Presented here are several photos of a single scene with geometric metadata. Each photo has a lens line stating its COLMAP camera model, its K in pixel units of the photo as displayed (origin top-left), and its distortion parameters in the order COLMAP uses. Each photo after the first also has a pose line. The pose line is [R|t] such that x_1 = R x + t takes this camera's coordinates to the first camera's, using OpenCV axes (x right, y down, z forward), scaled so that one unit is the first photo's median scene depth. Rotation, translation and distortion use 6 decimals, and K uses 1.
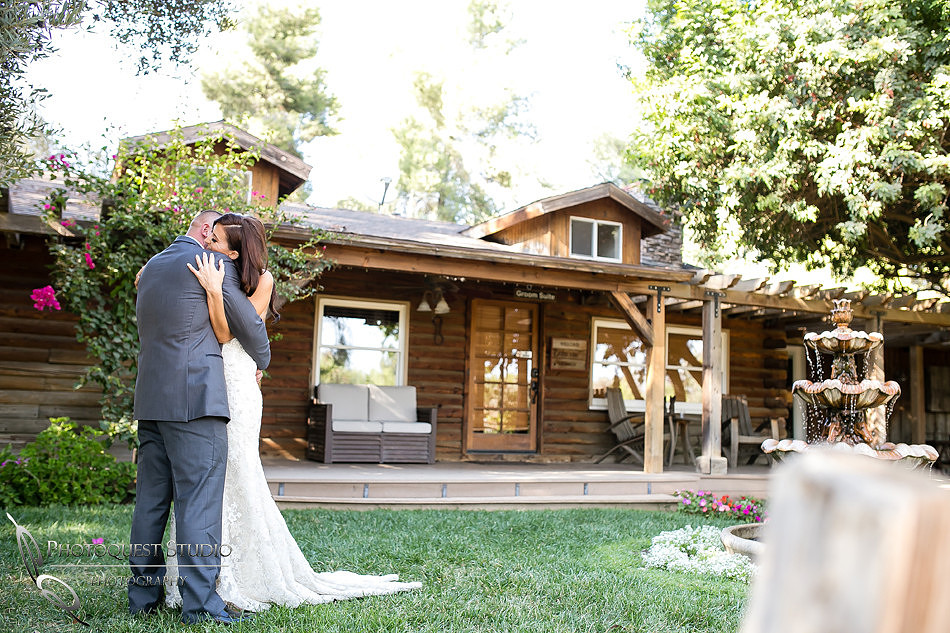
lens RADIAL K [[942.5, 0, 475.2], [0, 942.5, 313.3], [0, 0, 1]] dist [-0.025208, 0.000000]
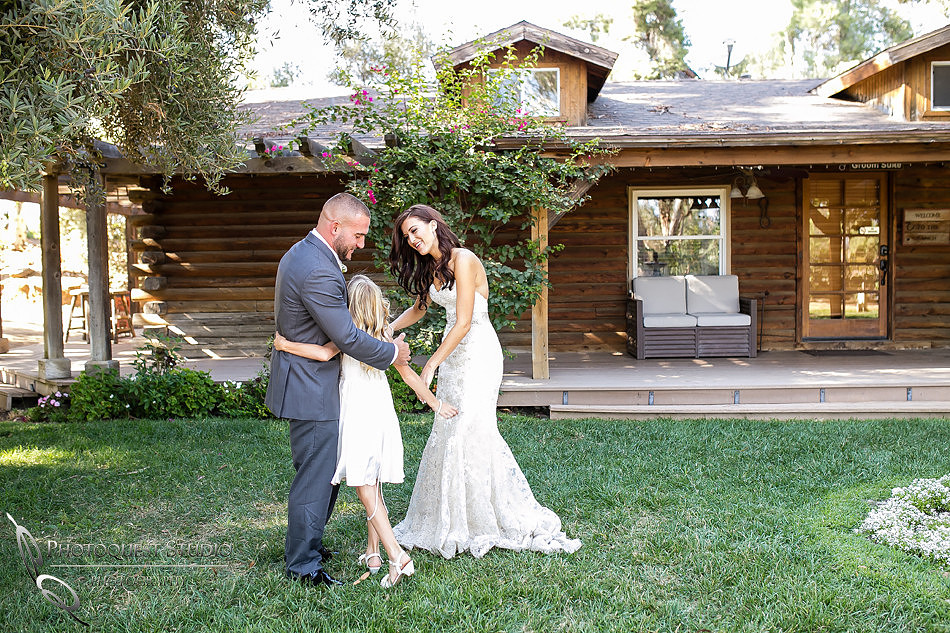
lens RADIAL K [[942.5, 0, 469.9], [0, 942.5, 302.4], [0, 0, 1]] dist [-0.025208, 0.000000]
pose [[0.889621, -0.024961, -0.456018, 0.128830], [0.094905, 0.986812, 0.131130, -0.045425], [0.446730, -0.159934, 0.880257, 0.040641]]
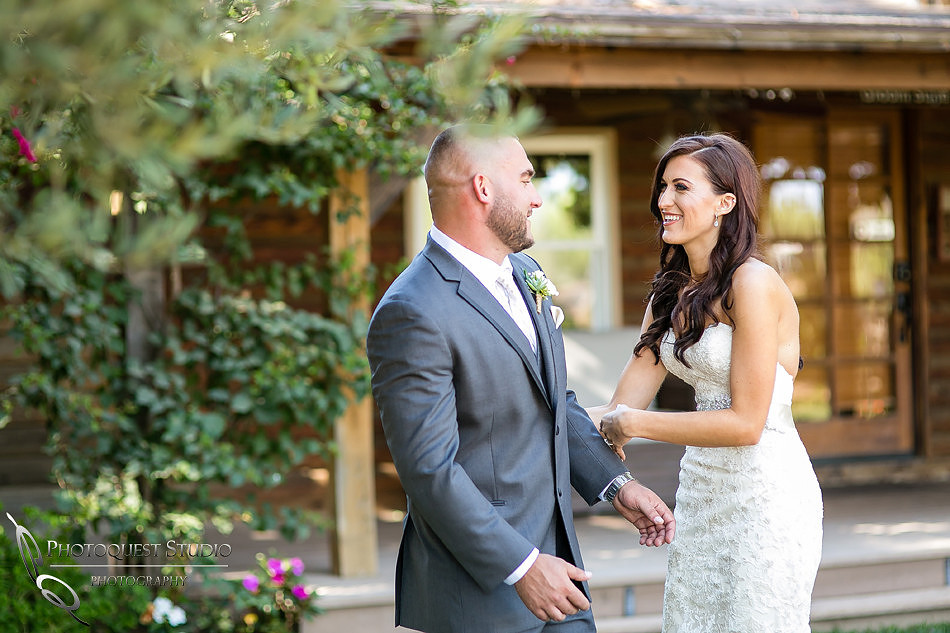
lens RADIAL K [[2317.9, 0, 423.6], [0, 2317.9, 307.4], [0, 0, 1]] dist [0.004515, 0.000000]
pose [[0.997339, -0.060227, -0.041082, -0.120885], [0.064720, 0.990828, 0.118622, -0.064747], [0.033561, -0.120965, 0.992089, -0.057034]]
